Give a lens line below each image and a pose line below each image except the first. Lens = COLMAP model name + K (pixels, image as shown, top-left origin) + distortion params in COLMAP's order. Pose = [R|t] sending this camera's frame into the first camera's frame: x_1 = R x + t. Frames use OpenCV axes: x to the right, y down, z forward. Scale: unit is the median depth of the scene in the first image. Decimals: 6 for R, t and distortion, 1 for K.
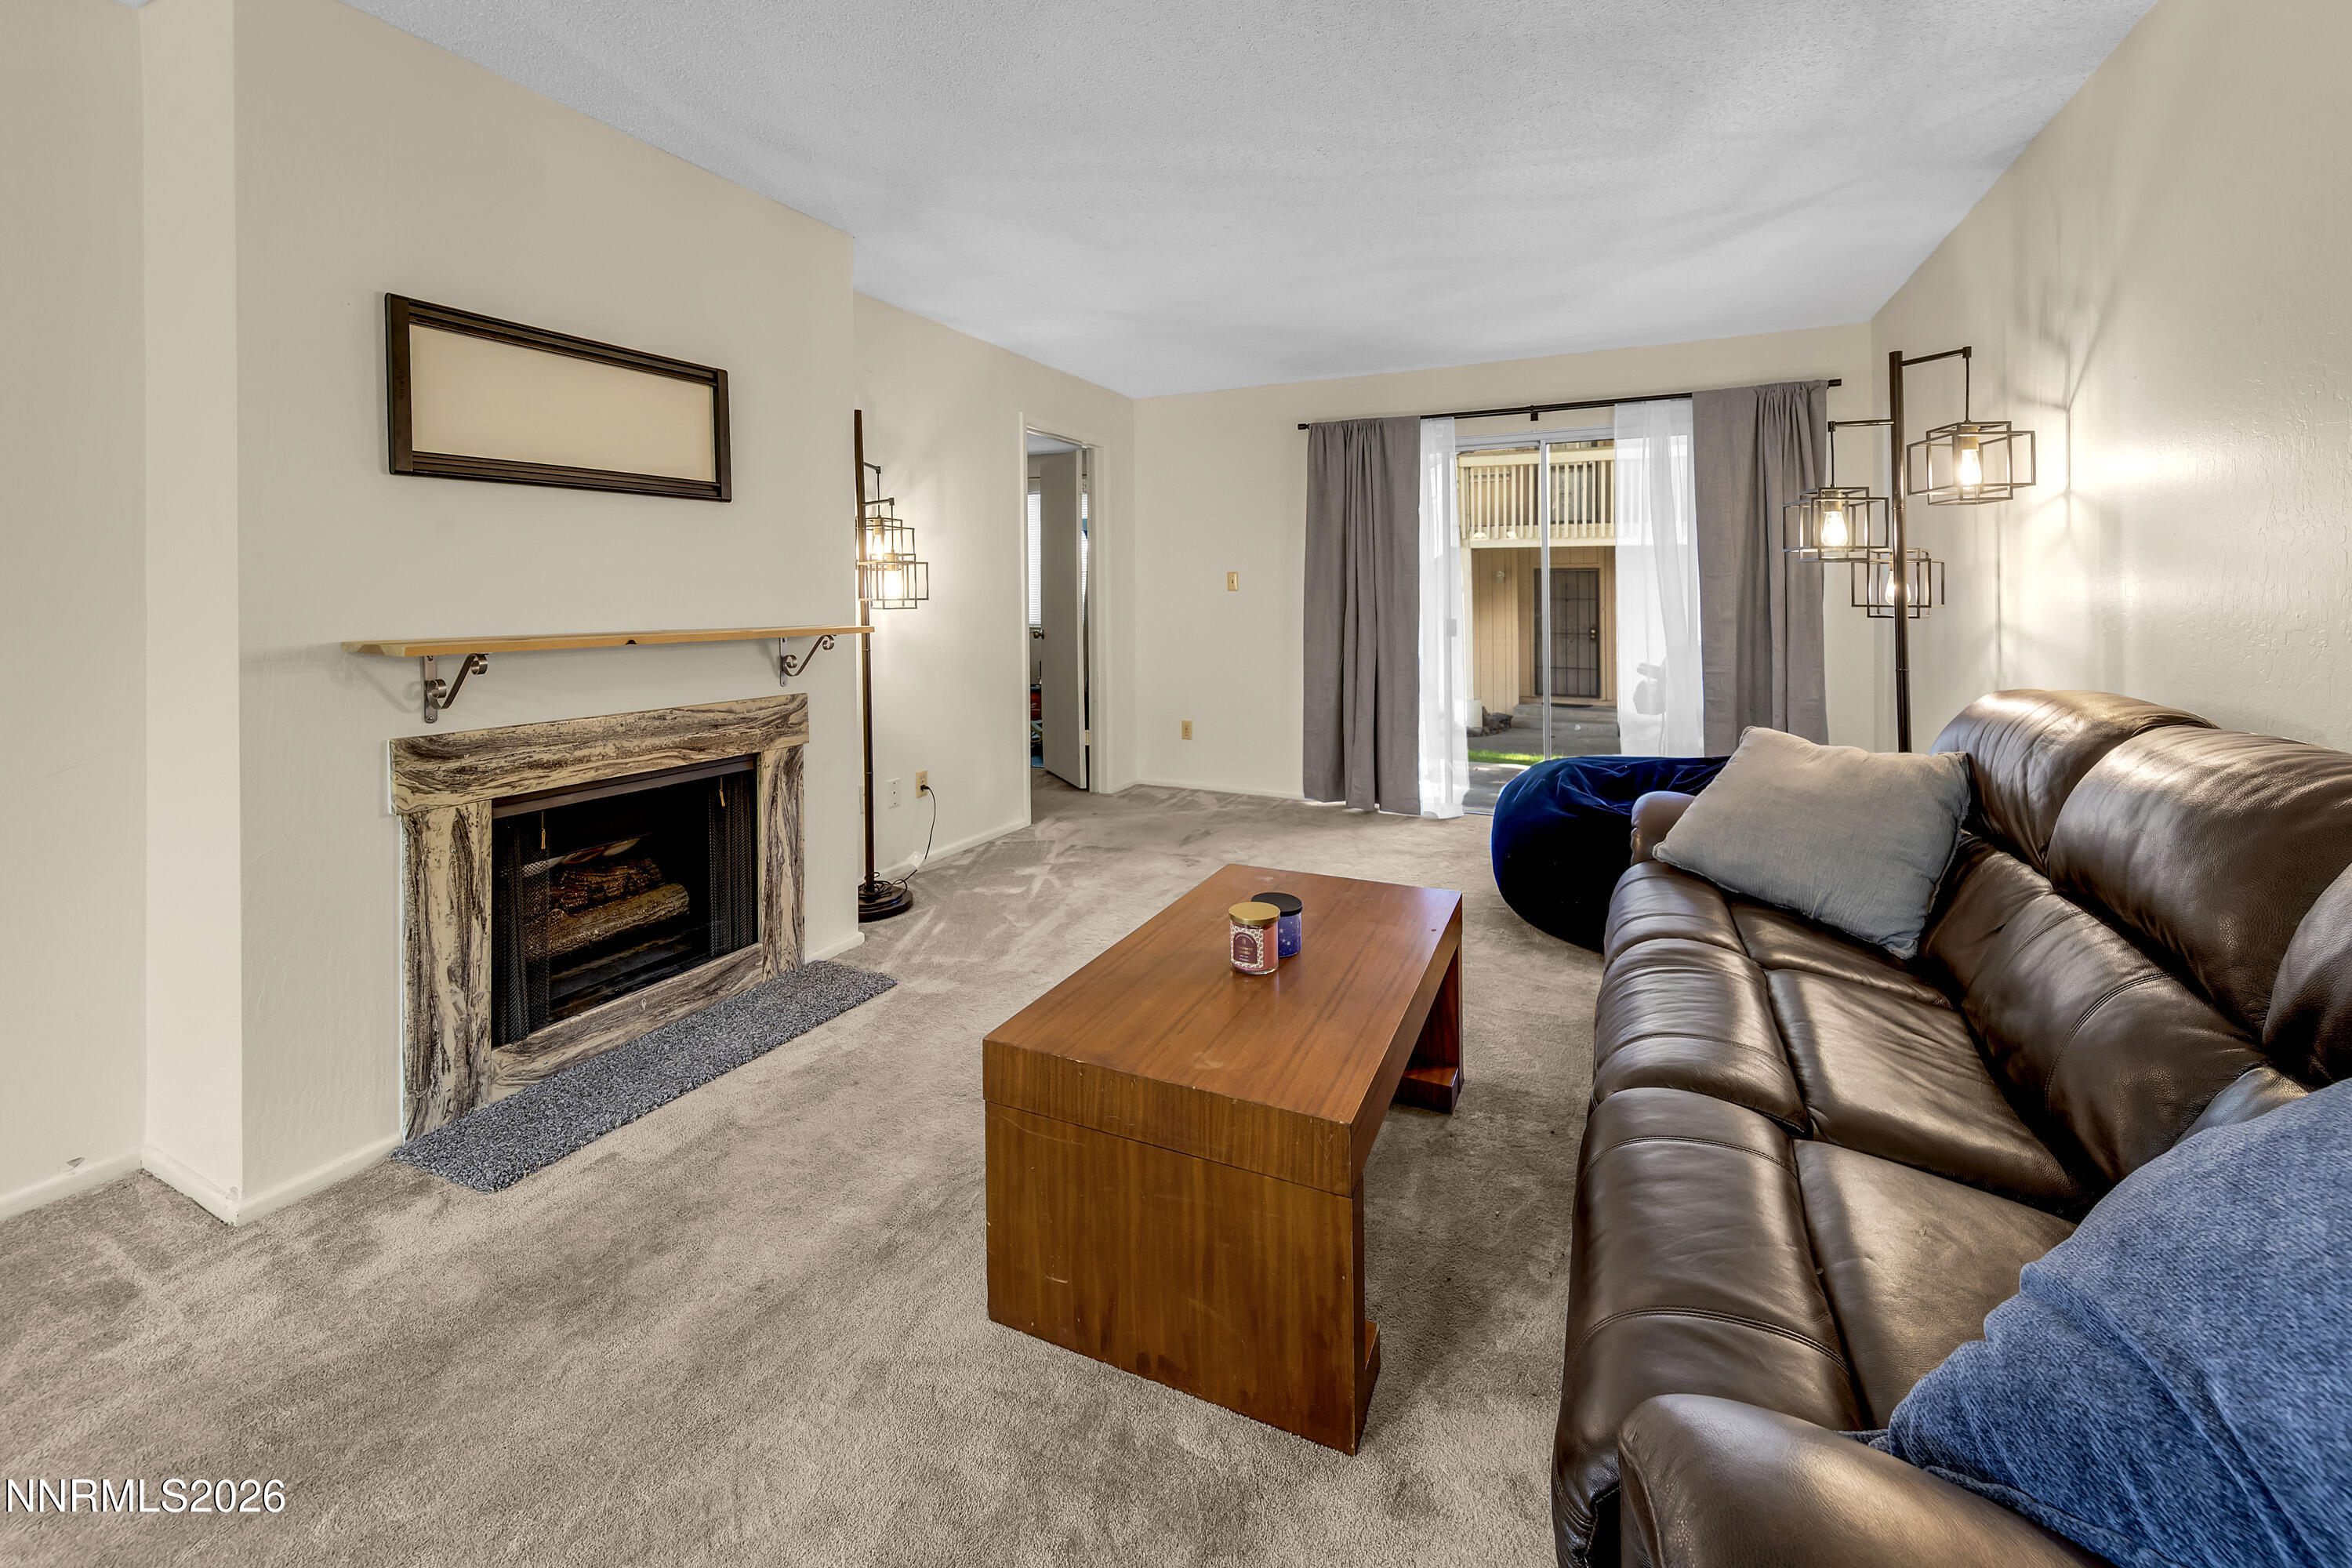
lens RADIAL K [[925.2, 0, 1221.1], [0, 925.2, 588.3], [0, 0, 1]] dist [-0.007497, 0.000551]
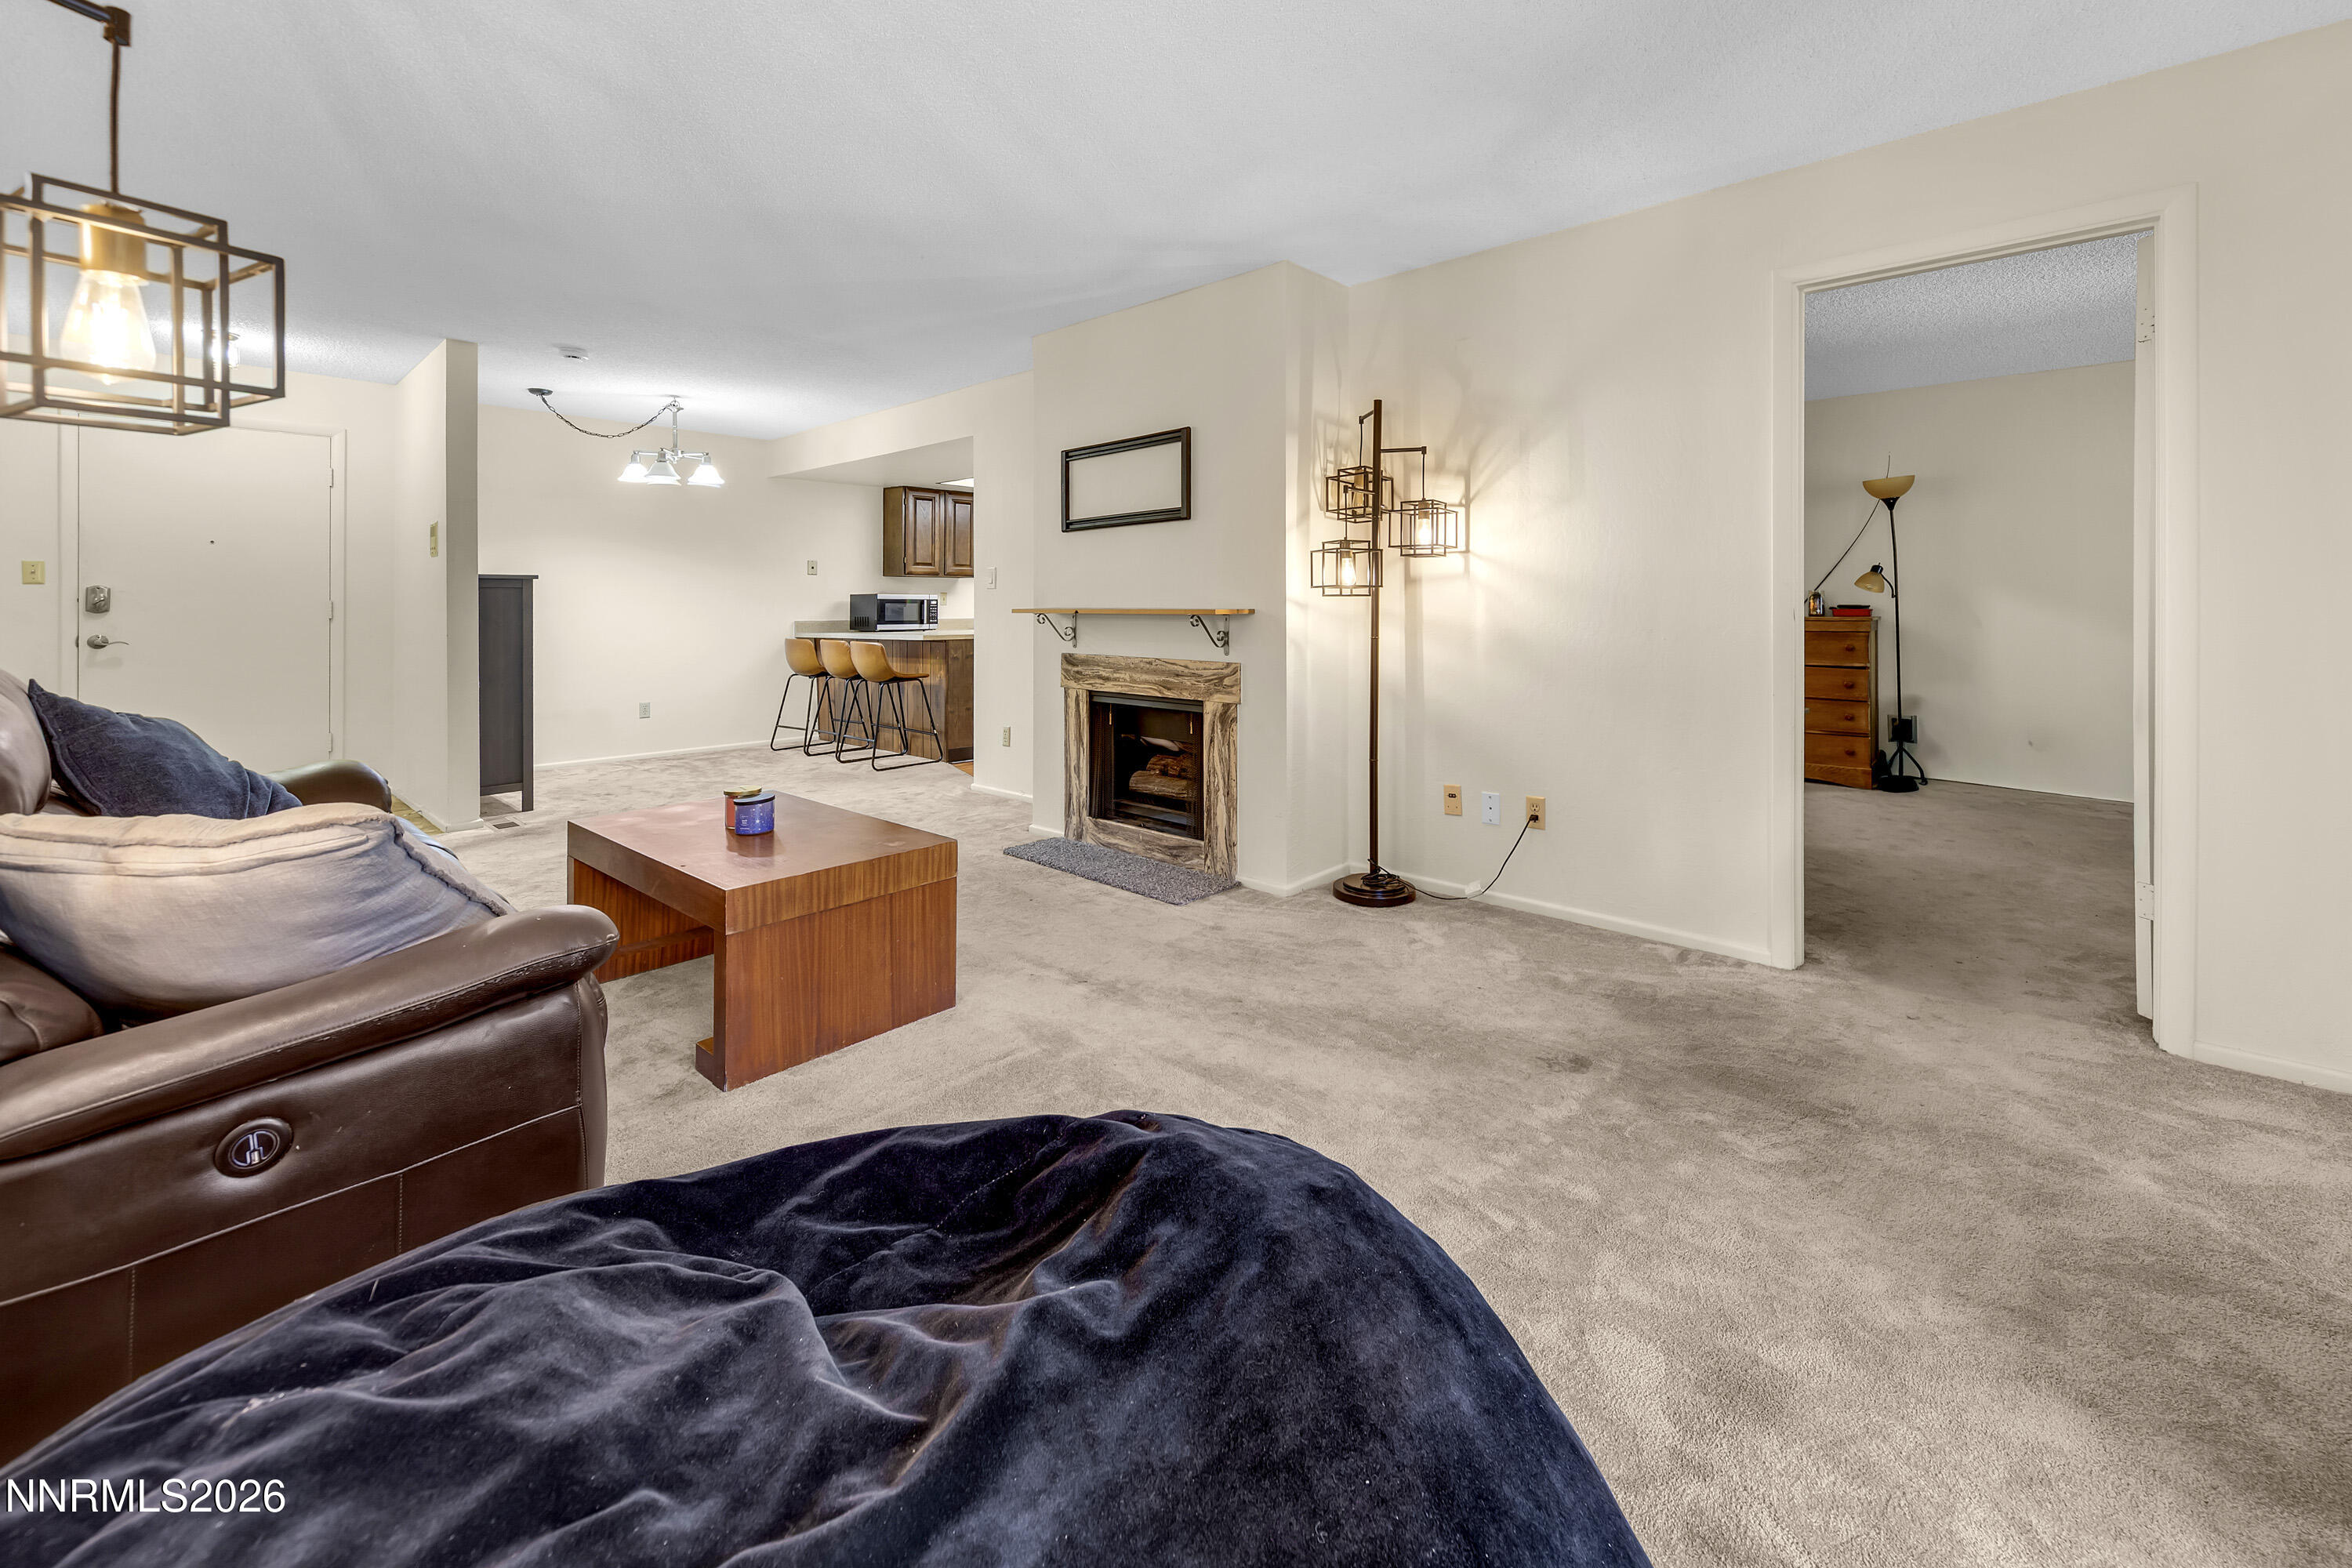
lens RADIAL K [[978.7, 0, 1205.7], [0, 978.7, 609.4], [0, 0, 1]] dist [0.003949, -0.000675]
pose [[-0.304906, 0.004575, -0.952372, 0.991638], [0.006039, 0.999978, 0.002870, 0.045122], [0.952363, -0.004876, -0.304926, 1.647713]]
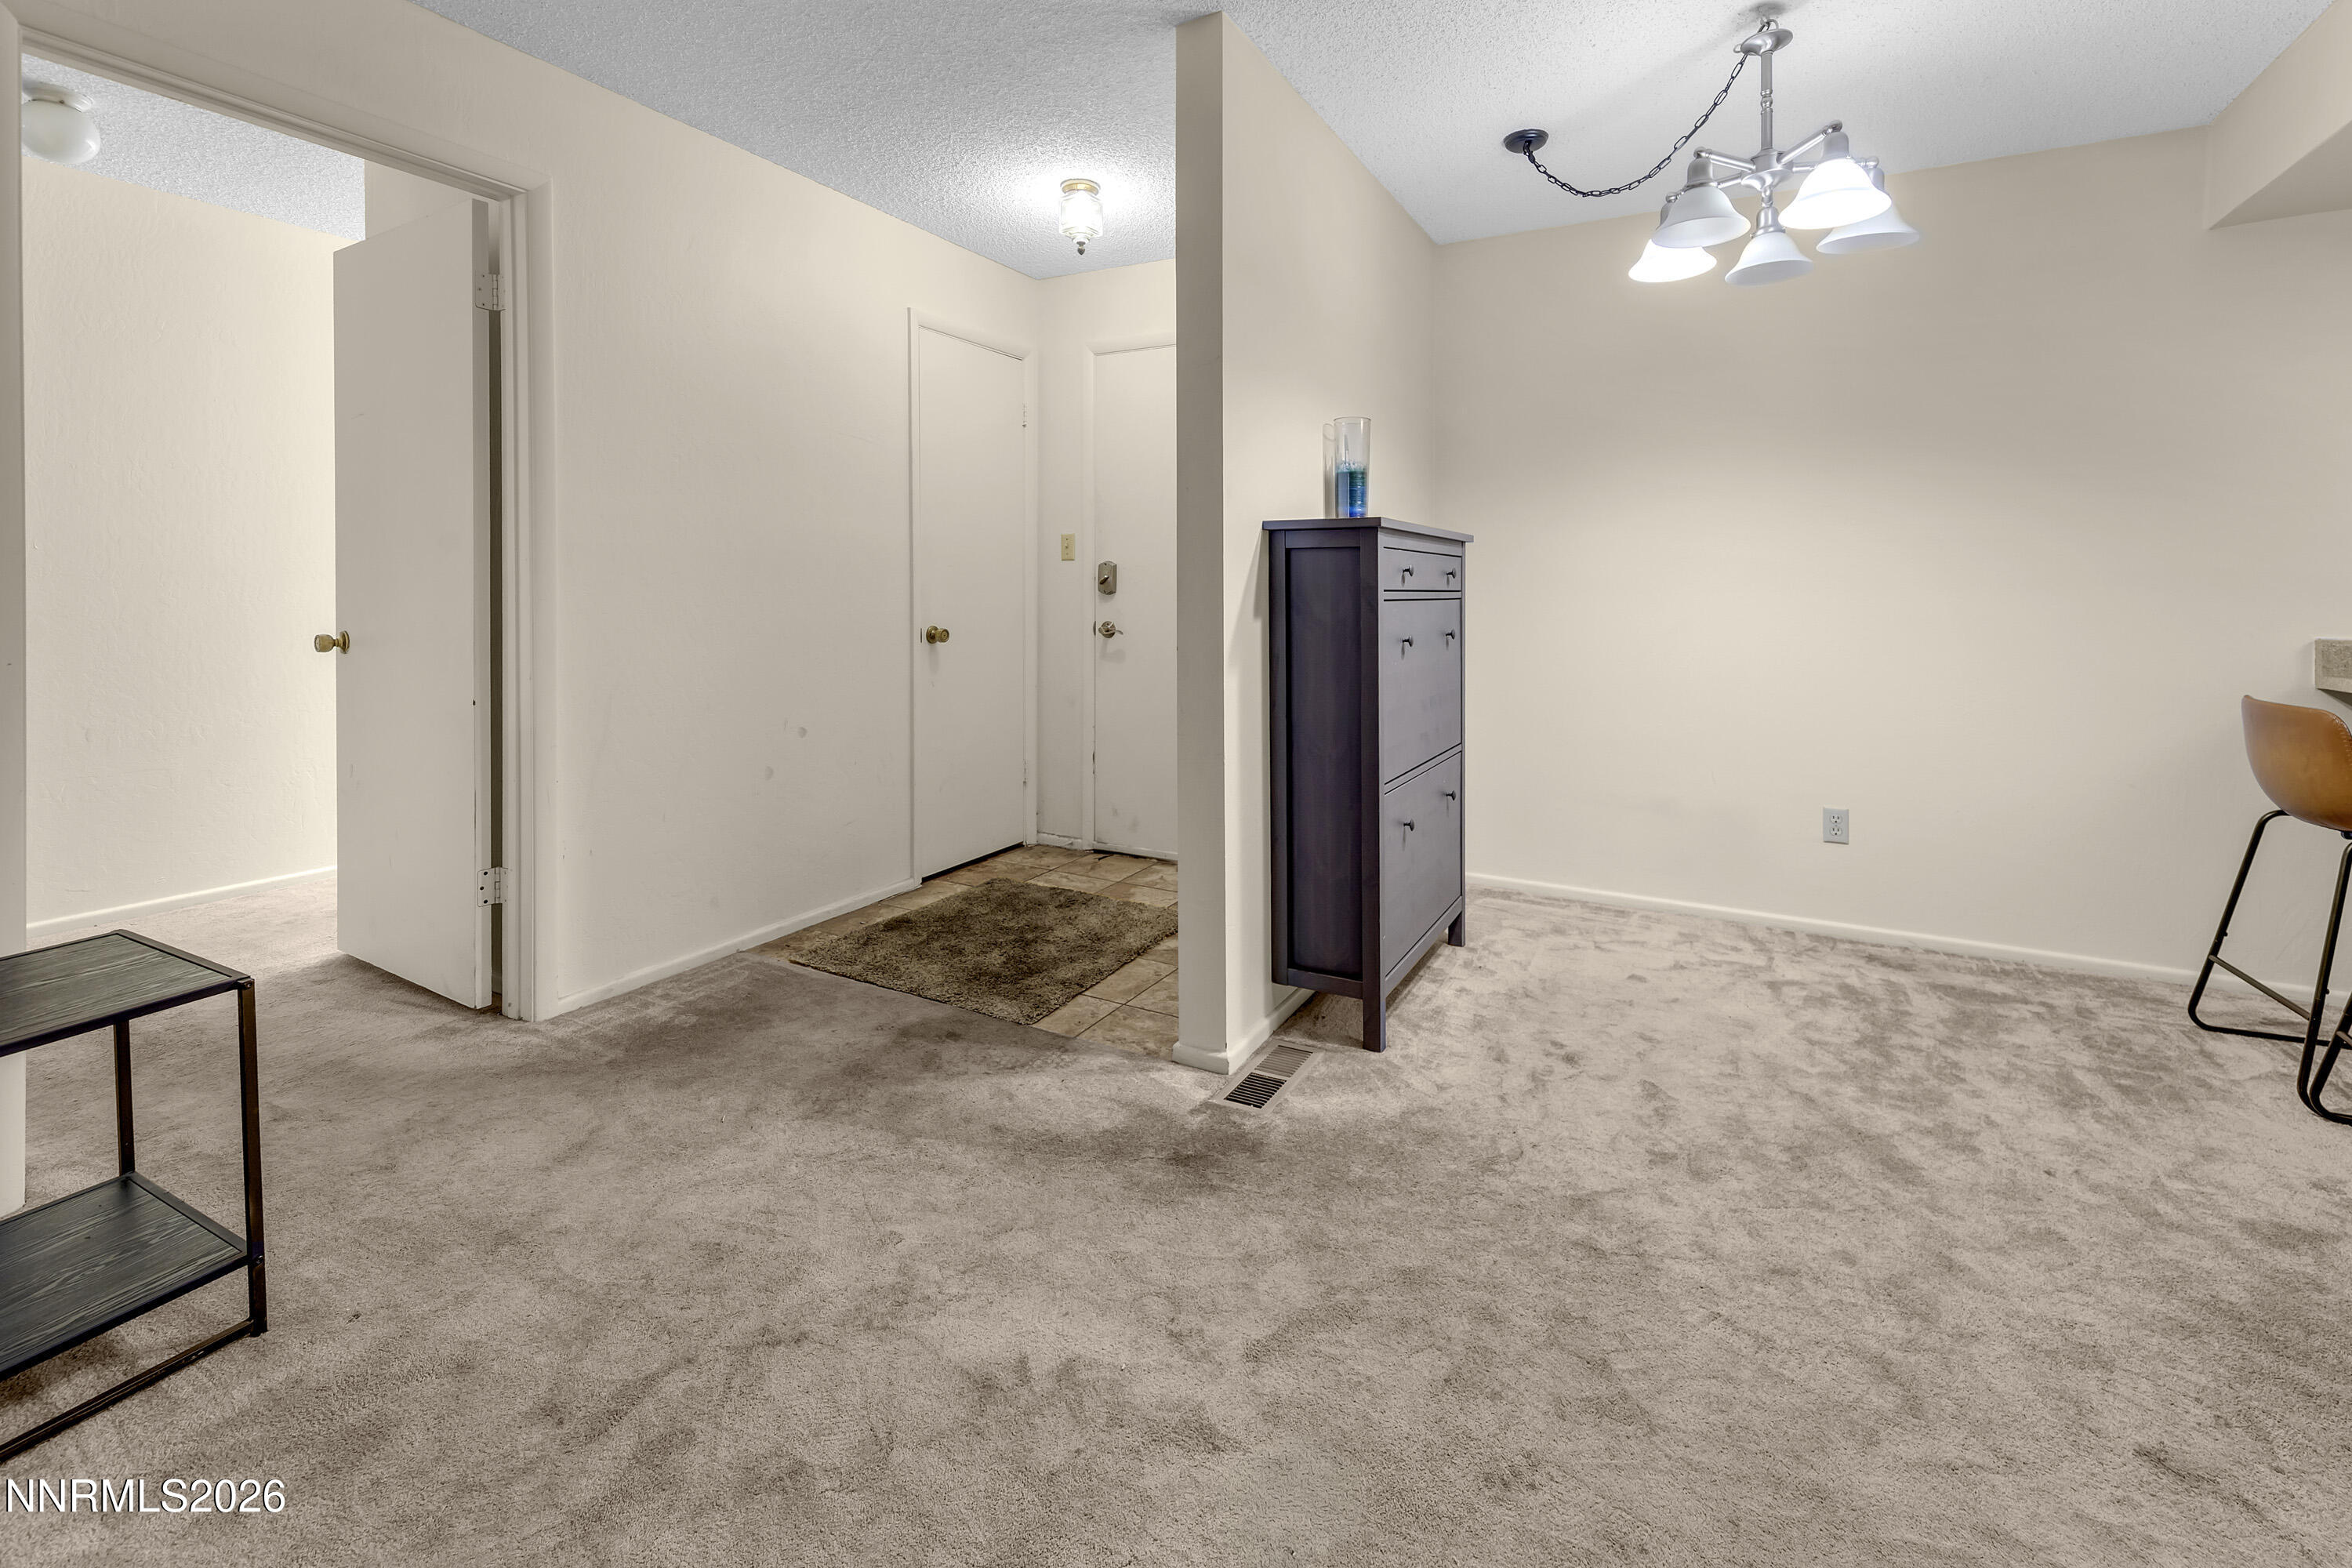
lens RADIAL K [[1003.9, 0, 1213.9], [0, 1003.9, 611.0], [0, 0, 1]] dist [0.002863, 0.000749]
pose [[-0.998437, -0.007647, 0.055367, -0.506265], [-0.006742, 0.999841, 0.016500, 0.043361], [-0.055484, 0.016101, -0.998330, 0.562436]]
